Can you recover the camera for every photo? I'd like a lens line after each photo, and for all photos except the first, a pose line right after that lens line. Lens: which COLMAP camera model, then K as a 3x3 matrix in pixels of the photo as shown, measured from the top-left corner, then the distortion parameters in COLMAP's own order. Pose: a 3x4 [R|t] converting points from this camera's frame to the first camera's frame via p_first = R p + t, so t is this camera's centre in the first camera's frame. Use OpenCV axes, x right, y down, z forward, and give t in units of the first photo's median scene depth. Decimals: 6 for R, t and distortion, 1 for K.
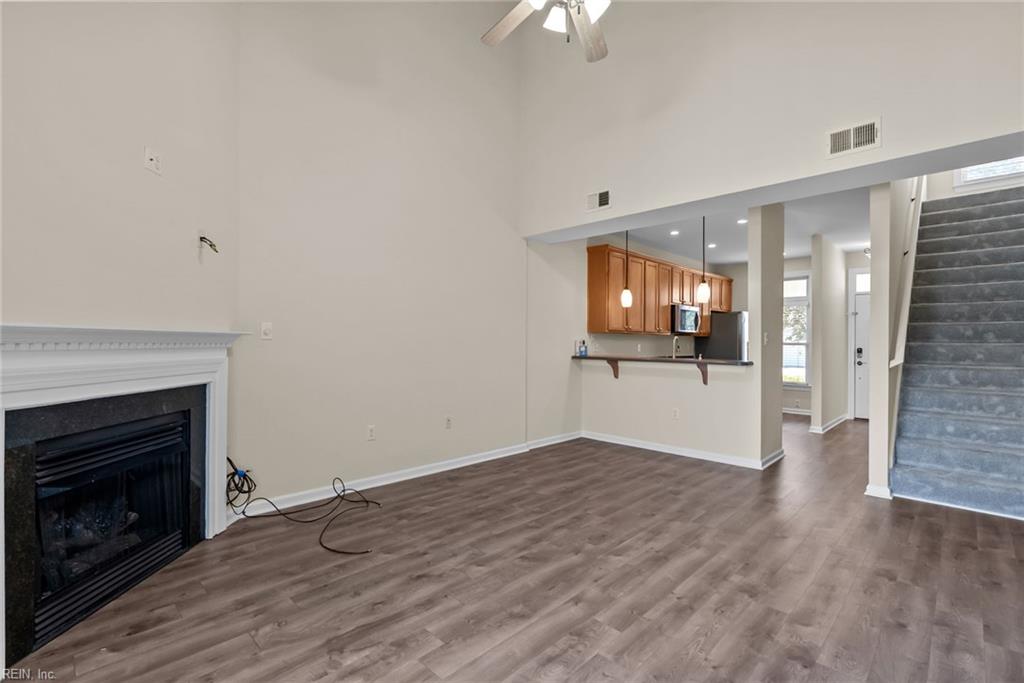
lens RADIAL K [[464.5, 0, 510.5], [0, 464.5, 345.9], [0, 0, 1]] dist [-0.008765, 0.001482]
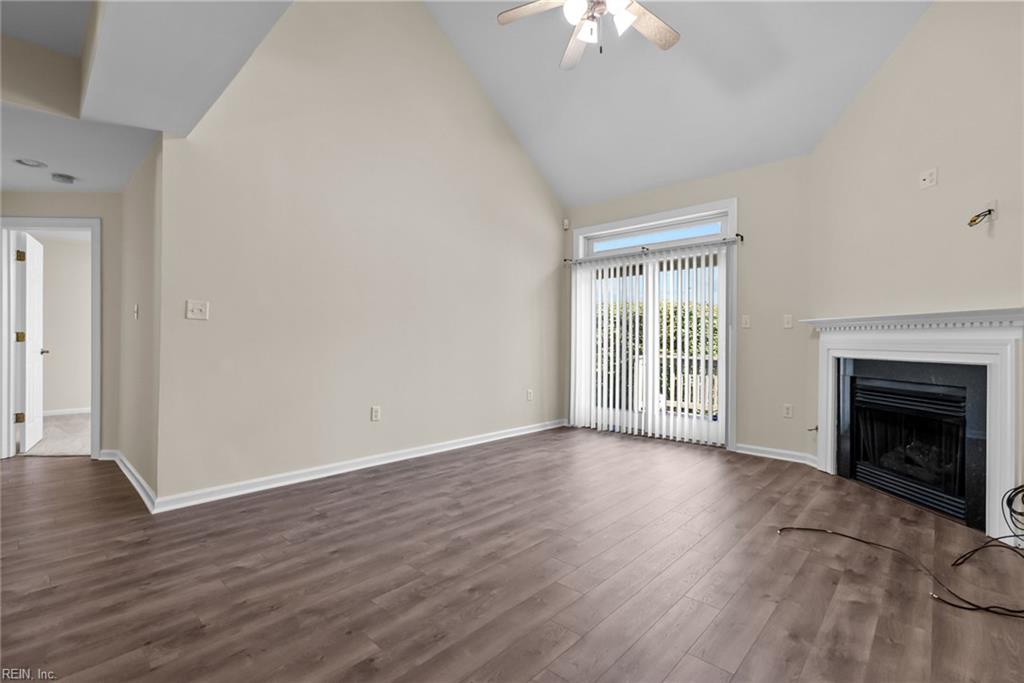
lens RADIAL K [[464.5, 0, 513.7], [0, 464.5, 334.0], [0, 0, 1]] dist [-0.008765, 0.001482]
pose [[-0.999413, -0.014729, -0.030945, 0.336164], [-0.014549, 0.999876, -0.006065, 0.037673], [0.031030, -0.005611, -0.999503, 1.961138]]
